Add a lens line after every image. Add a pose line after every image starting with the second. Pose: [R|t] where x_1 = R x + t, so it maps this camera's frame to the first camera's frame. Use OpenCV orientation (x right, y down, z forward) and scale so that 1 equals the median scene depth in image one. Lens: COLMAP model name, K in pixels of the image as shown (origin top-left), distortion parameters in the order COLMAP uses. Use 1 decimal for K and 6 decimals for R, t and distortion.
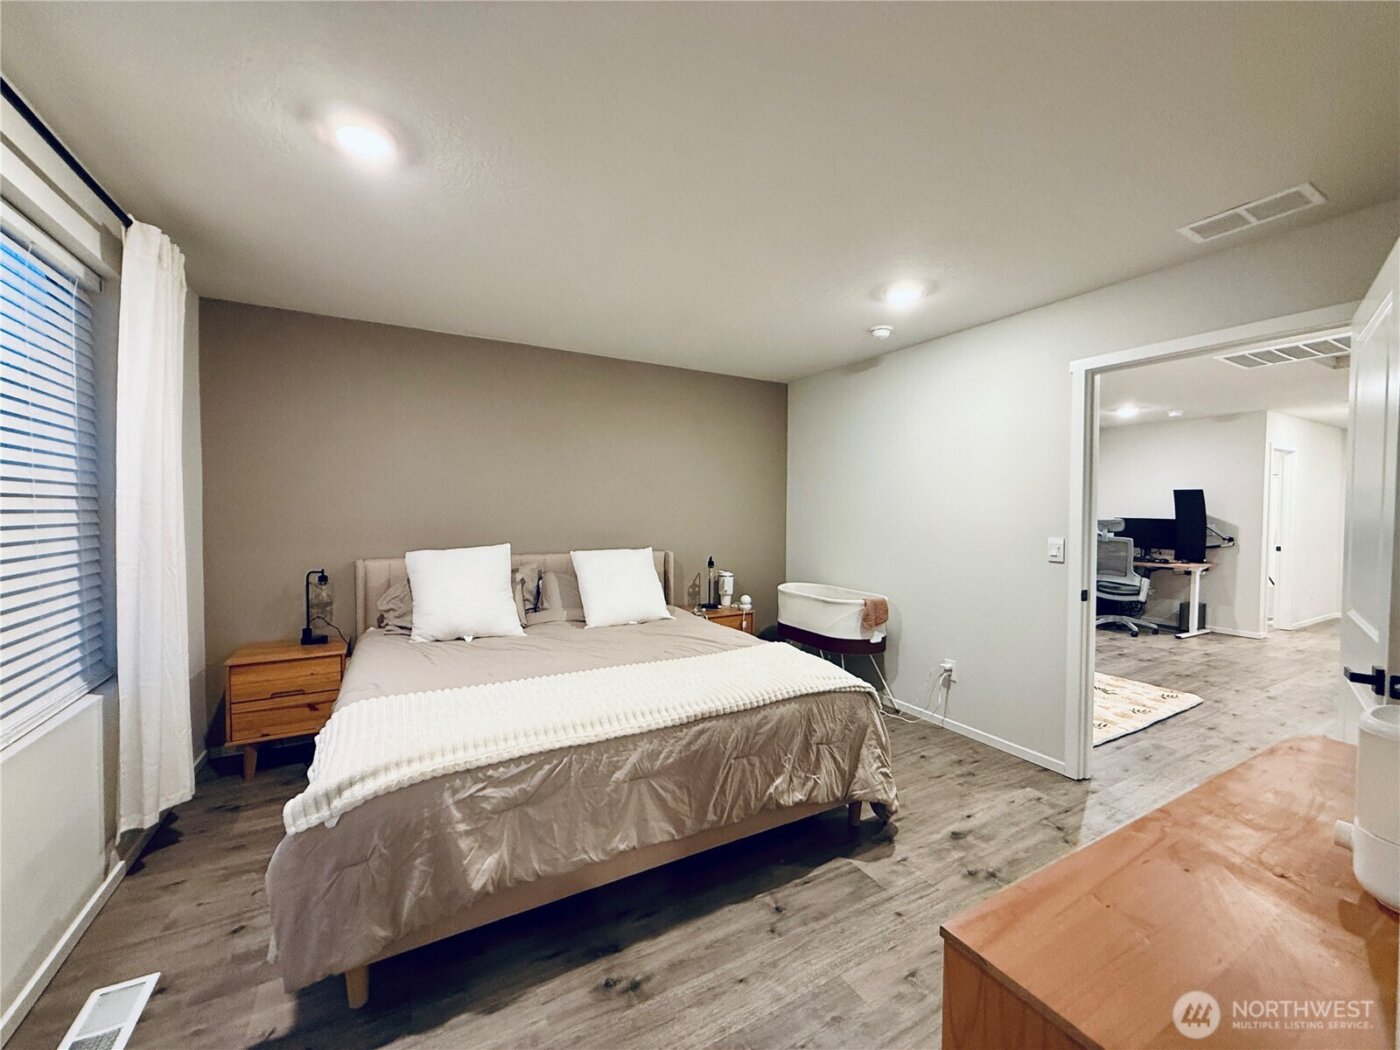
lens RADIAL K [[550.9, 0, 700.0], [0, 550.9, 525.0], [0, 0, 1]] dist [-0.009279, -0.000105]
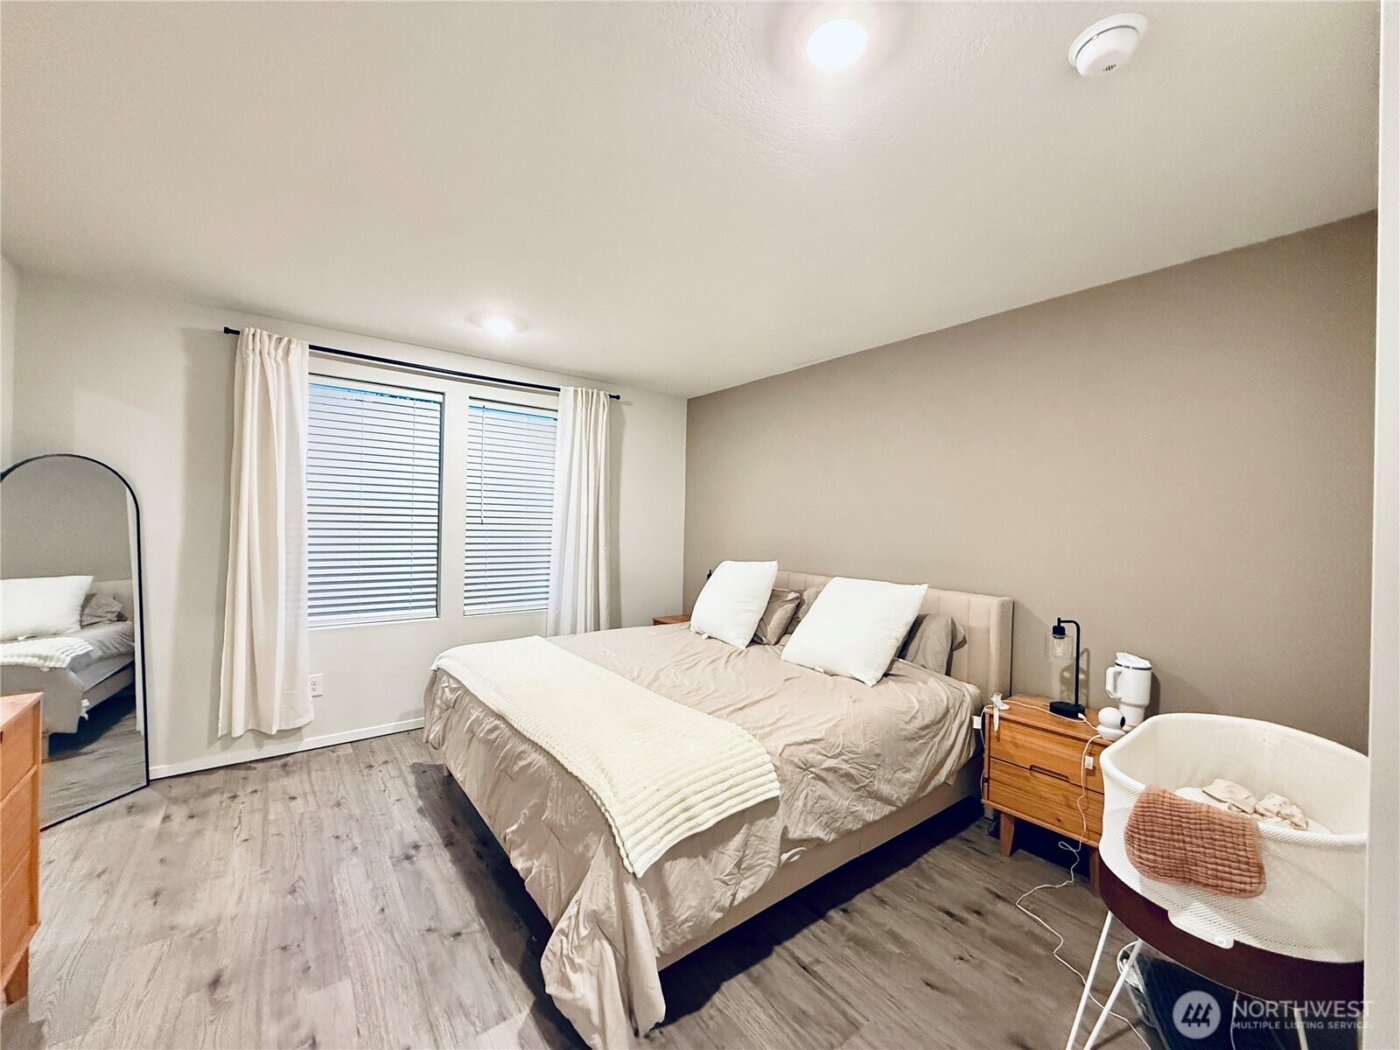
lens RADIAL K [[550.9, 0, 700.0], [0, 550.9, 525.0], [0, 0, 1]] dist [-0.009279, -0.000105]
pose [[0.147852, -0.000257, -0.989009, 0.351268], [-0.045930, 0.998919, -0.007126, -0.010720], [0.987942, 0.046479, 0.147680, 0.376816]]
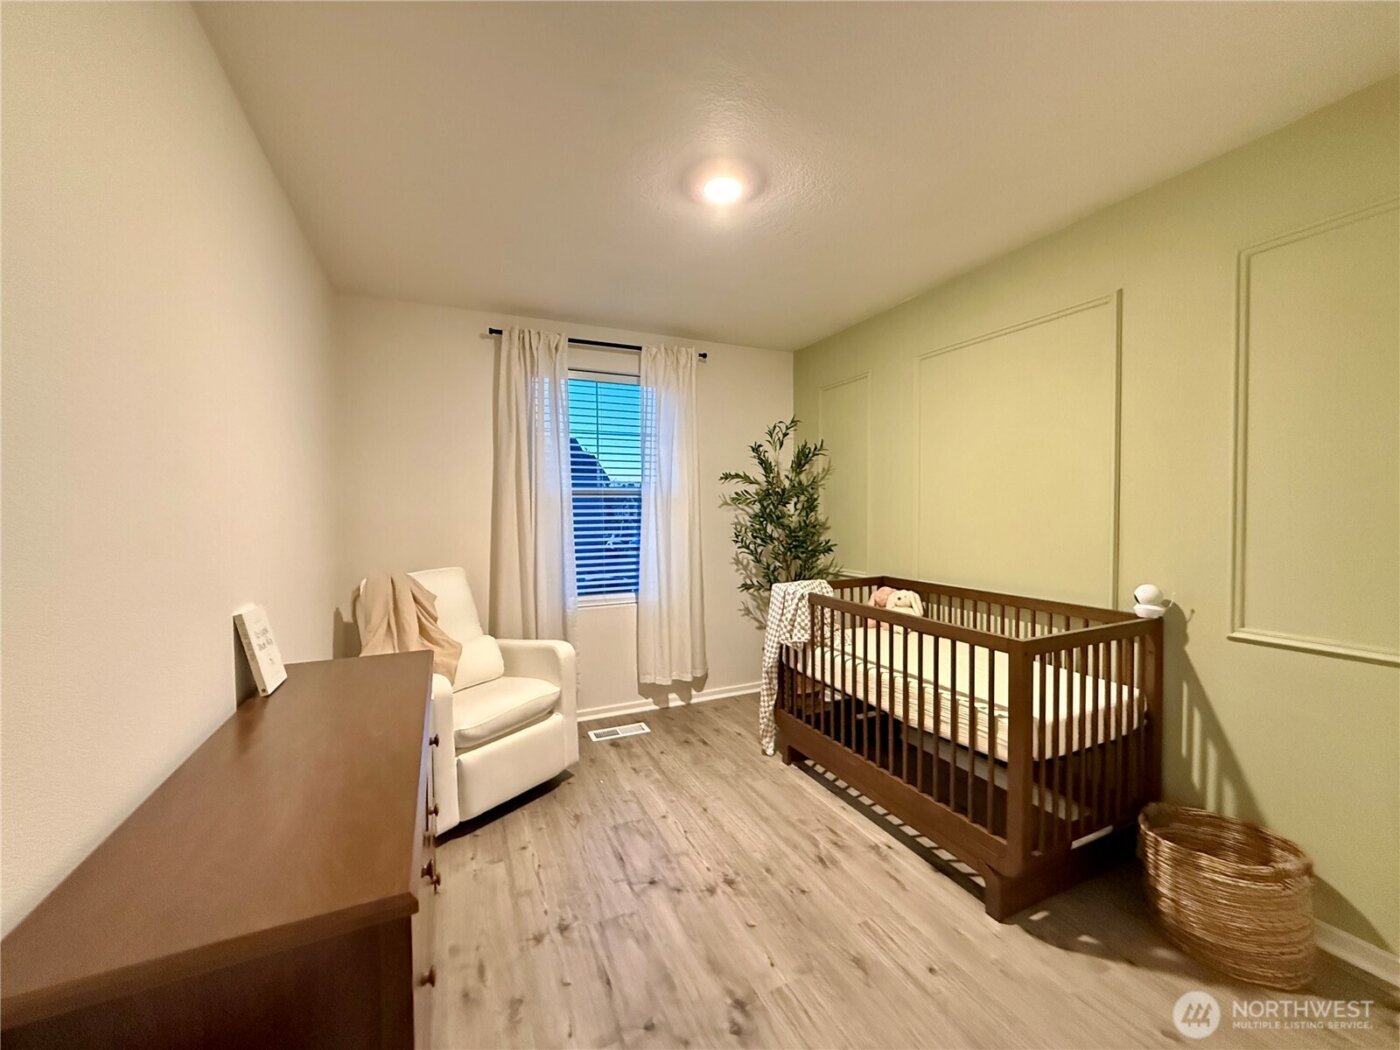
lens RADIAL K [[550.9, 0, 700.0], [0, 550.9, 525.0], [0, 0, 1]] dist [-0.009279, -0.000105]
pose [[0.075669, -0.032582, 0.996601, -0.251352], [0.034403, 0.998956, 0.030047, 0.005694], [-0.996539, 0.032013, 0.076711, 0.244386]]
